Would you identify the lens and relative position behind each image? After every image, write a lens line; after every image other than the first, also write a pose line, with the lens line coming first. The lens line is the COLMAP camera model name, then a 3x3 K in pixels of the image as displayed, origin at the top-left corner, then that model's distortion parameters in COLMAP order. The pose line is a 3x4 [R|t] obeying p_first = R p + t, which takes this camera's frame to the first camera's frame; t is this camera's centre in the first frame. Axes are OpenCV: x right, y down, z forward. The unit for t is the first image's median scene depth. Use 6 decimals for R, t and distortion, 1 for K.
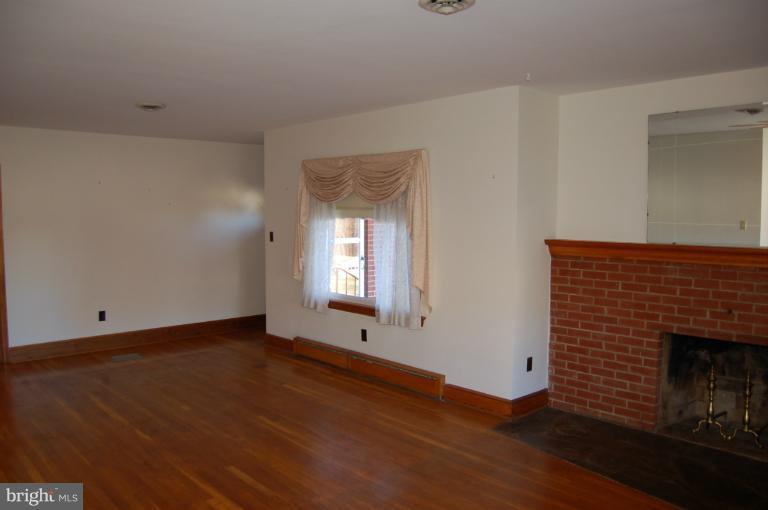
lens RADIAL K [[608.1, 0, 381.3], [0, 608.1, 255.9], [0, 0, 1]] dist [-0.073741, 0.022325]
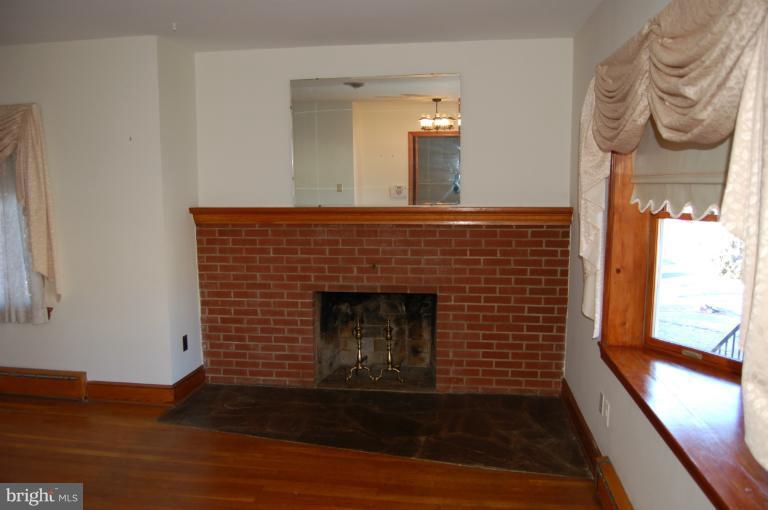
lens RADIAL K [[608.1, 0, 382.6], [0, 608.1, 256.7], [0, 0, 1]] dist [-0.073741, 0.022325]
pose [[0.781505, -0.088492, 0.617591, -0.080490], [0.054628, 0.995794, 0.073557, -0.004601], [-0.621502, -0.023747, 0.783052, 0.091246]]
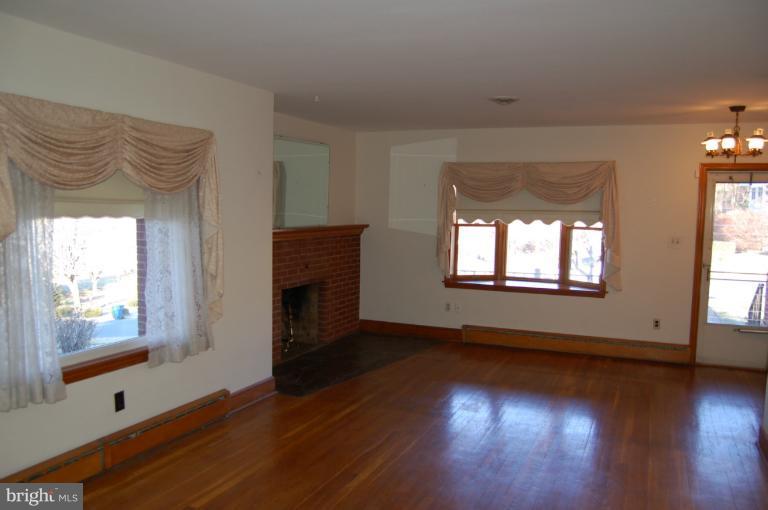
lens RADIAL K [[608.1, 0, 382.0], [0, 608.1, 253.5], [0, 0, 1]] dist [-0.073741, 0.022325]
pose [[-0.386963, -0.075476, 0.919001, -0.871029], [0.055660, 0.992915, 0.104984, -0.090218], [-0.920414, 0.091776, -0.380020, 1.220217]]
